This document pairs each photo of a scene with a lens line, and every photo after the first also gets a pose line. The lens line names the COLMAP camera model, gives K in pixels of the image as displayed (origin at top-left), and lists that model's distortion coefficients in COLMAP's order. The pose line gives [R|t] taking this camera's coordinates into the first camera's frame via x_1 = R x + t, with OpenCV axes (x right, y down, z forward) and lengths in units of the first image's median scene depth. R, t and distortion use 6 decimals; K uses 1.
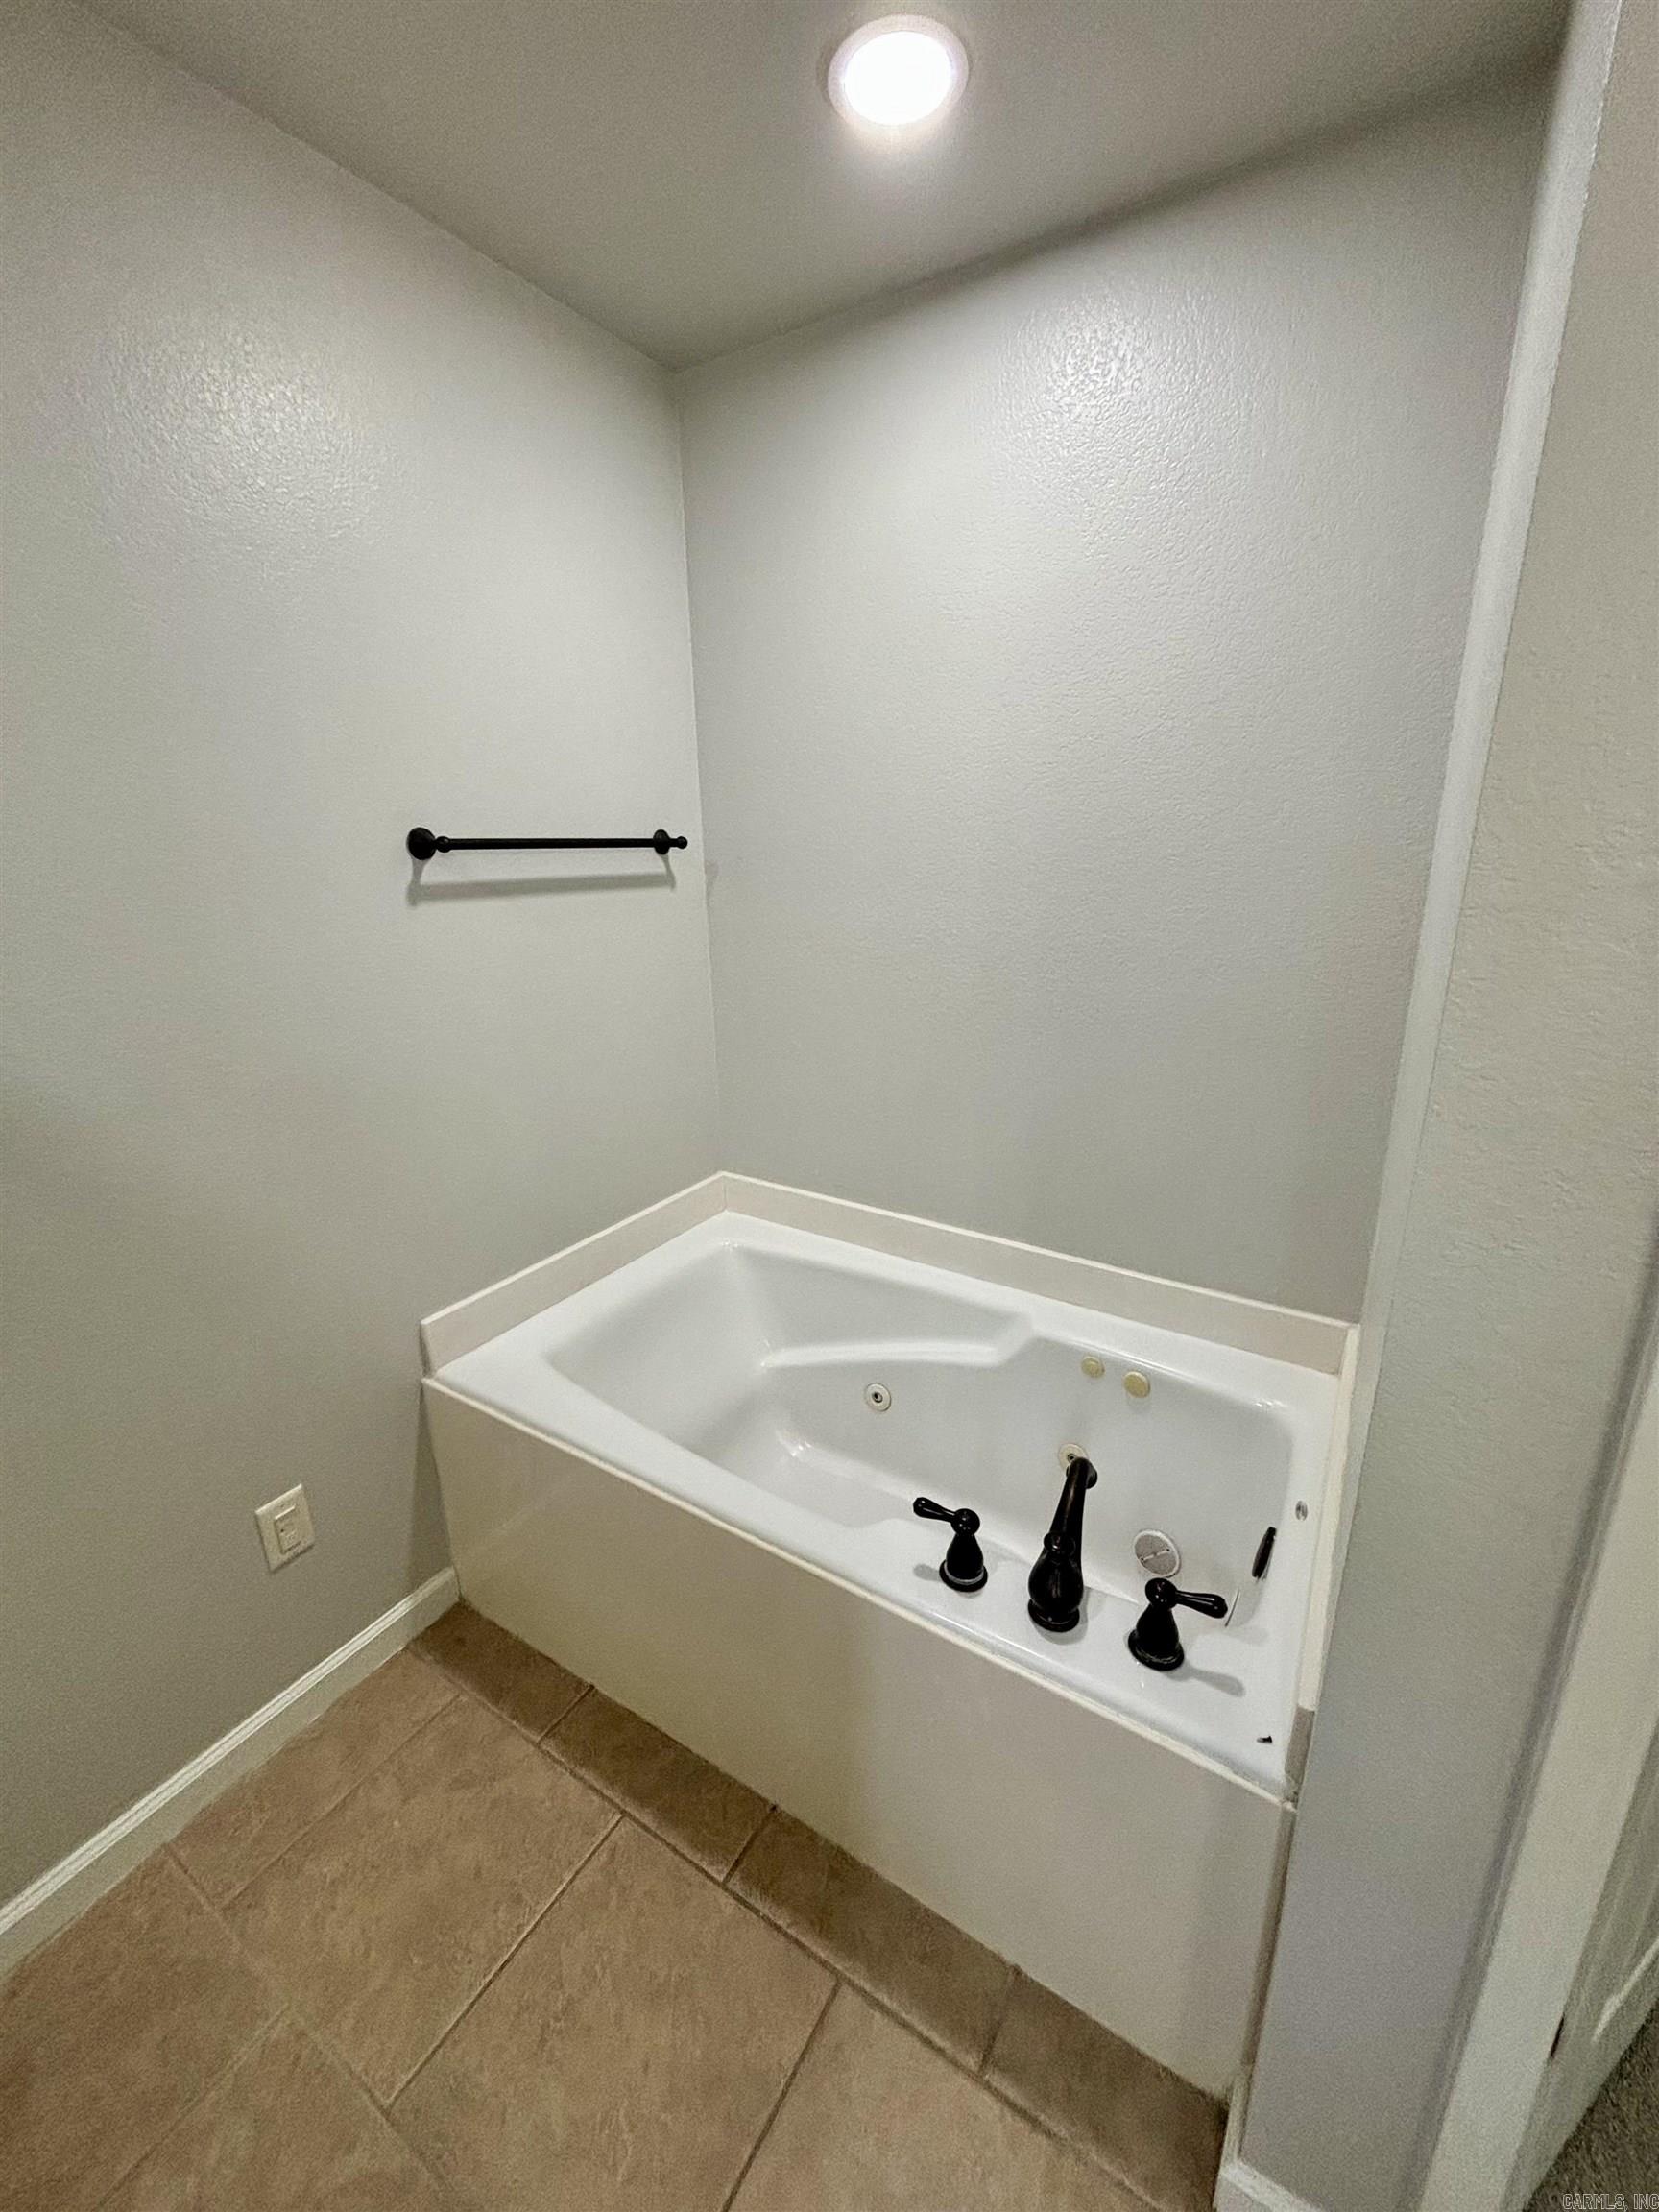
lens RADIAL K [[898.4, 0, 839.5], [0, 898.4, 1097.9], [0, 0, 1]] dist [-0.002419, 0.003384]
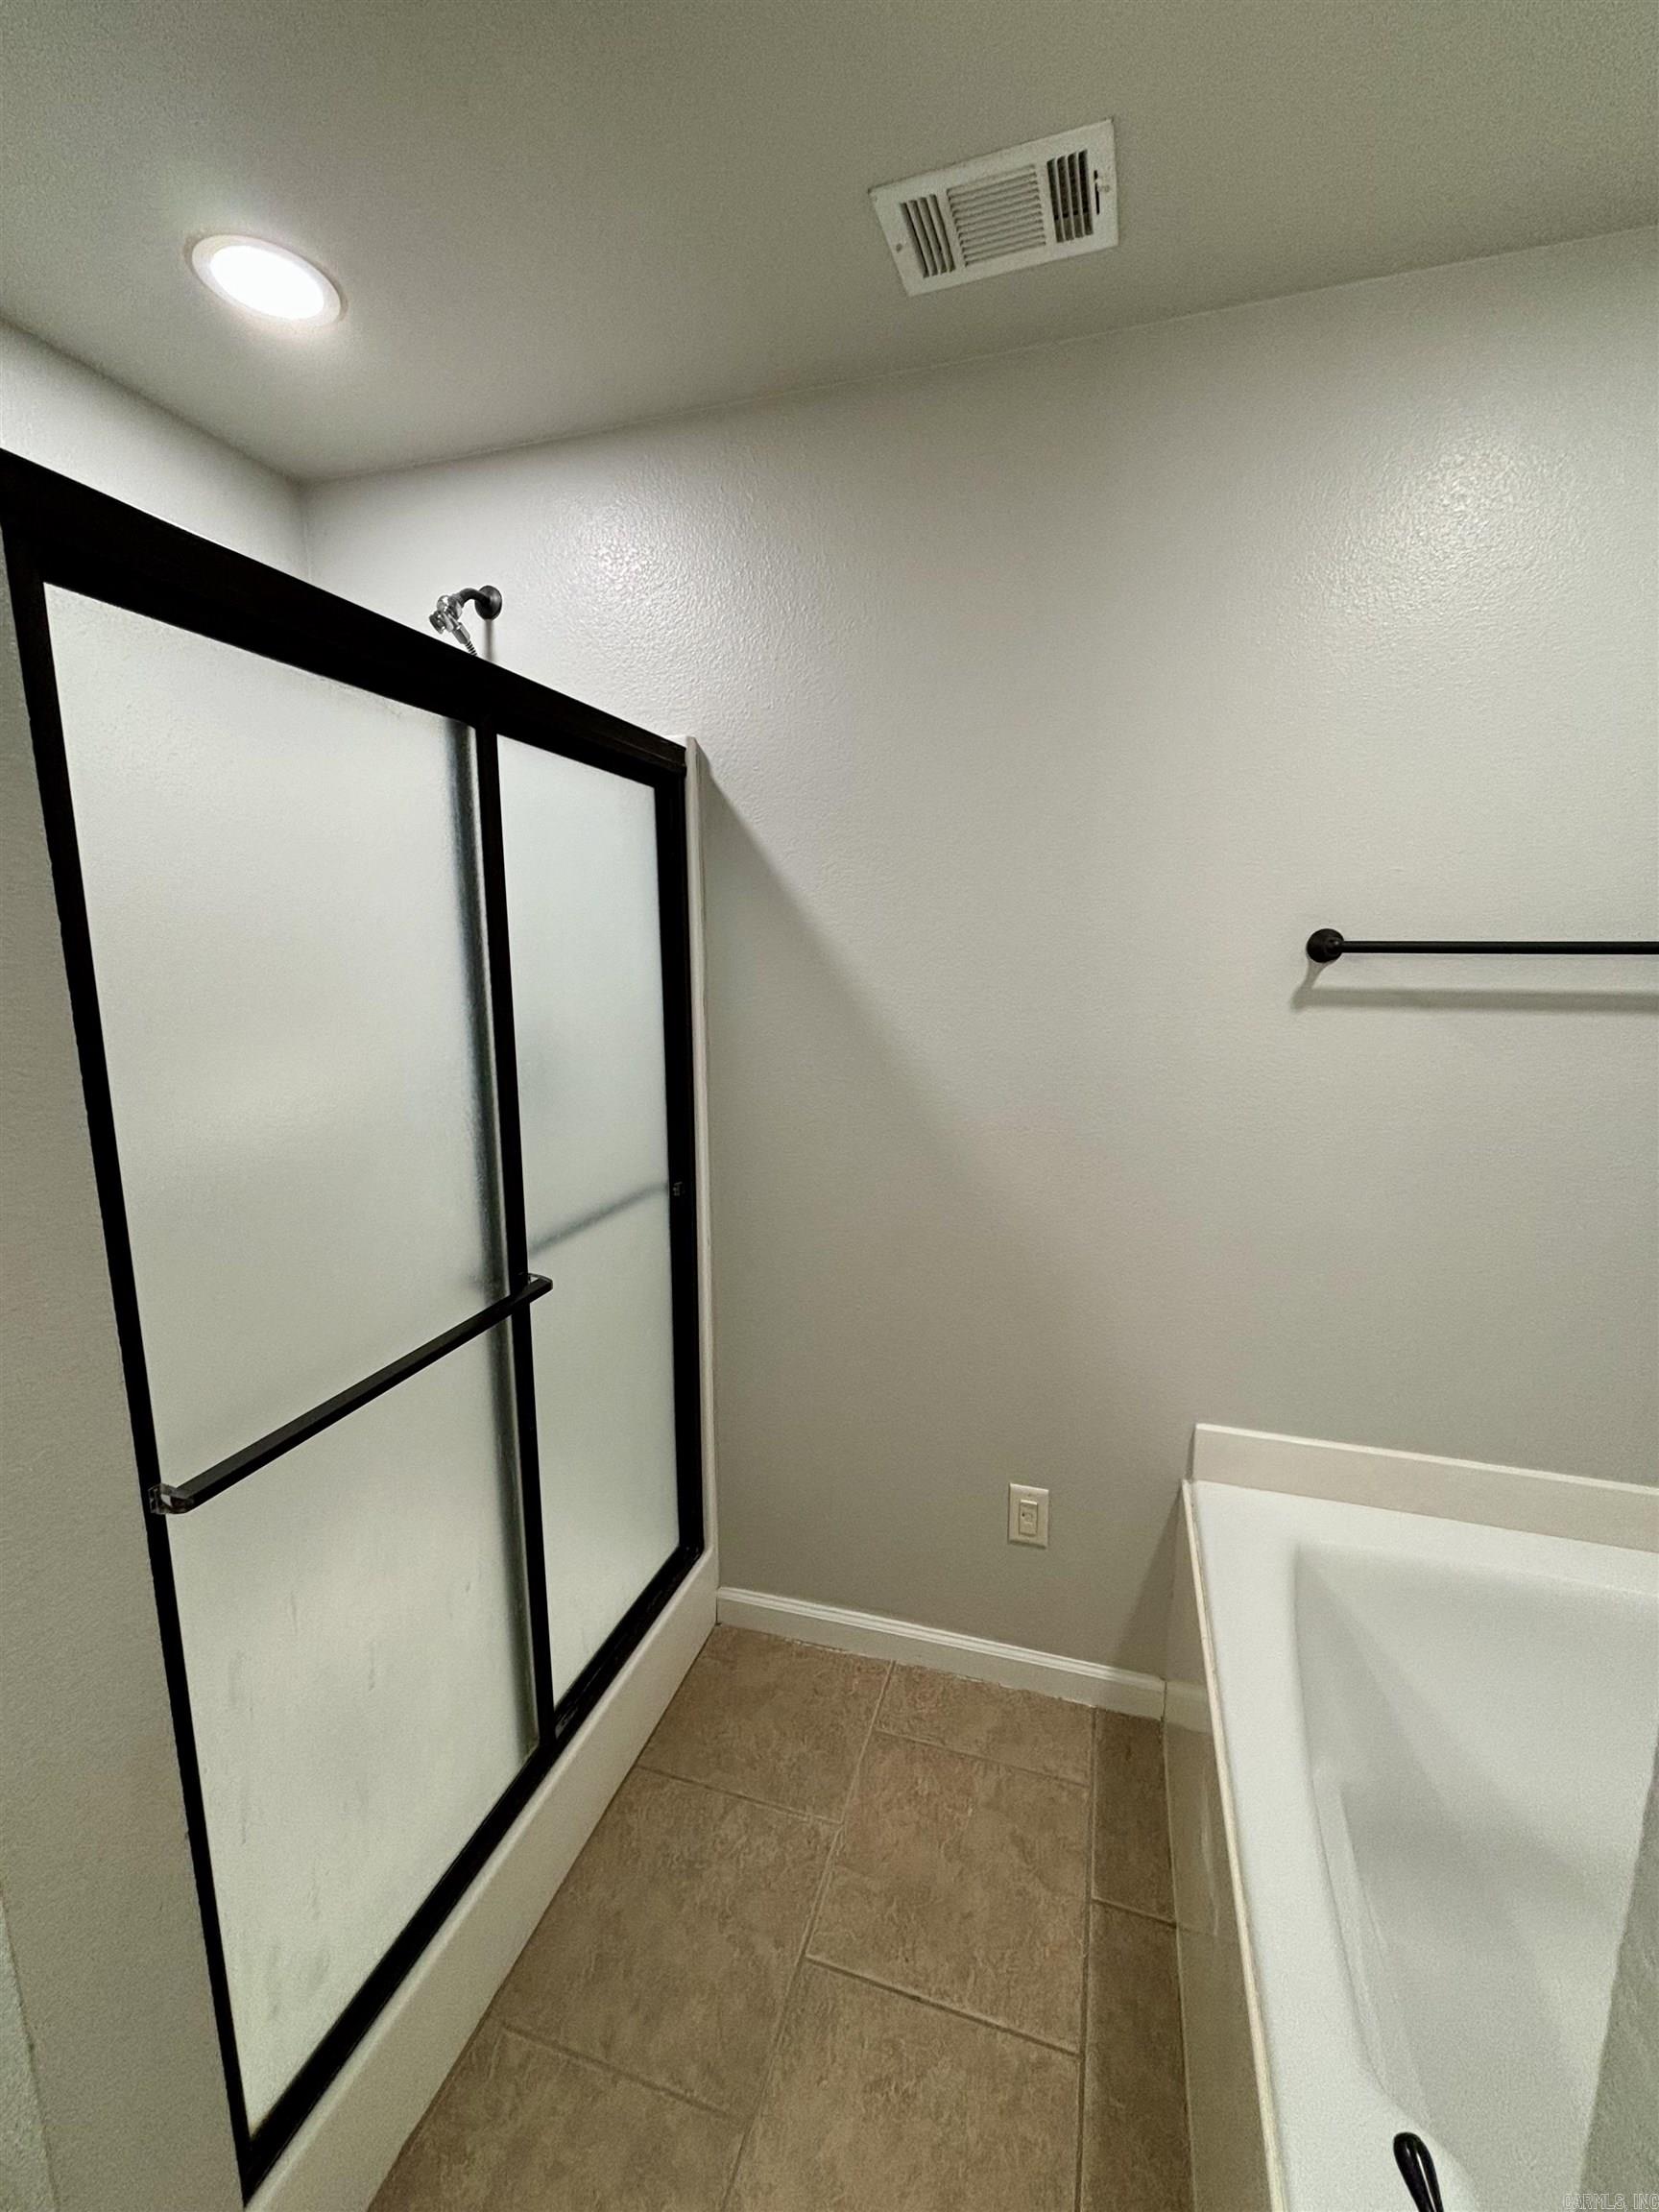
lens RADIAL K [[879.9, 0, 835.8], [0, 879.9, 1095.5], [0, 0, 1]] dist [-0.012155, 0.003227]
pose [[0.246328, 0.172051, -0.953793, 0.311780], [-0.270471, 0.957222, 0.102817, -0.092526], [0.930681, 0.232647, 0.282325, 0.313242]]
